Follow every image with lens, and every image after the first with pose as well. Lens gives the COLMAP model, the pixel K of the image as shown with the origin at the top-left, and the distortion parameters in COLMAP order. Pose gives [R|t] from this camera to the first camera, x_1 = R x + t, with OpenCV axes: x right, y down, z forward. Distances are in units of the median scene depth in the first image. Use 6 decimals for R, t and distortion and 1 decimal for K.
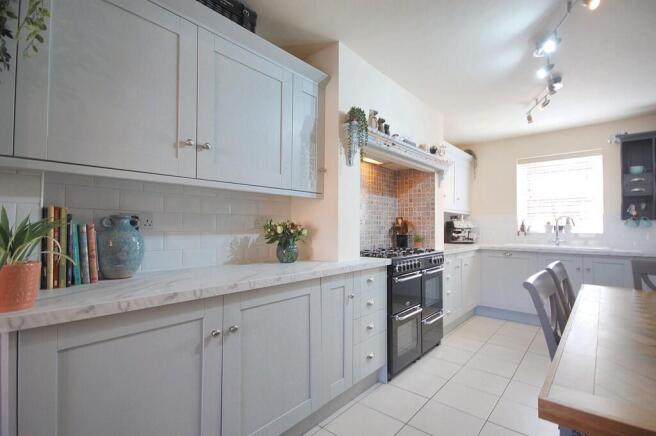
lens RADIAL K [[313.3, 0, 331.8], [0, 313.3, 220.7], [0, 0, 1]] dist [0.010711, -0.000604]
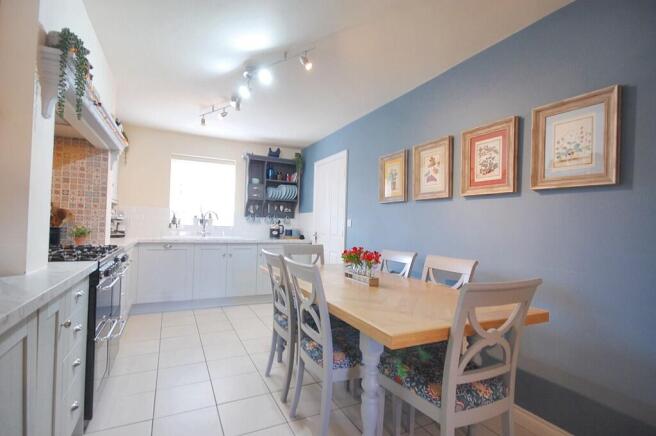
lens RADIAL K [[313.3, 0, 329.3], [0, 313.3, 219.7], [0, 0, 1]] dist [0.010711, -0.000604]
pose [[0.391332, 0.023368, 0.919953, -0.242763], [-0.046363, 0.998909, -0.005652, 0.003963], [-0.919081, -0.040440, 0.391989, 0.190830]]
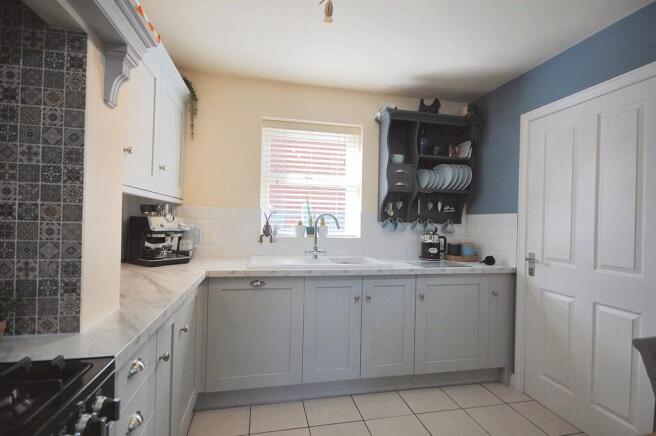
lens RADIAL K [[313.3, 0, 328.1], [0, 313.3, 219.9], [0, 0, 1]] dist [0.010711, -0.000604]
pose [[0.610360, 0.011760, 0.792037, 0.310737], [-0.038051, 0.999171, 0.014488, -0.016805], [-0.791210, -0.038981, 0.610301, 0.858872]]
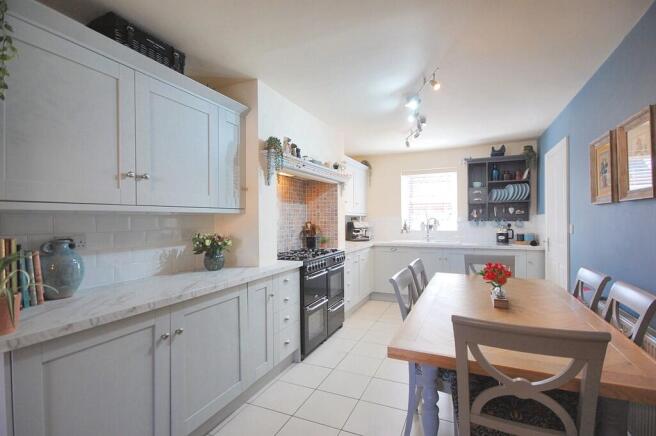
lens RADIAL K [[313.3, 0, 331.6], [0, 313.3, 220.8], [0, 0, 1]] dist [0.010711, -0.000604]
pose [[0.957683, -0.013512, 0.287508, -0.045189], [0.006336, 0.999645, 0.025877, -0.056978], [-0.287756, -0.022961, 0.957429, -0.167644]]
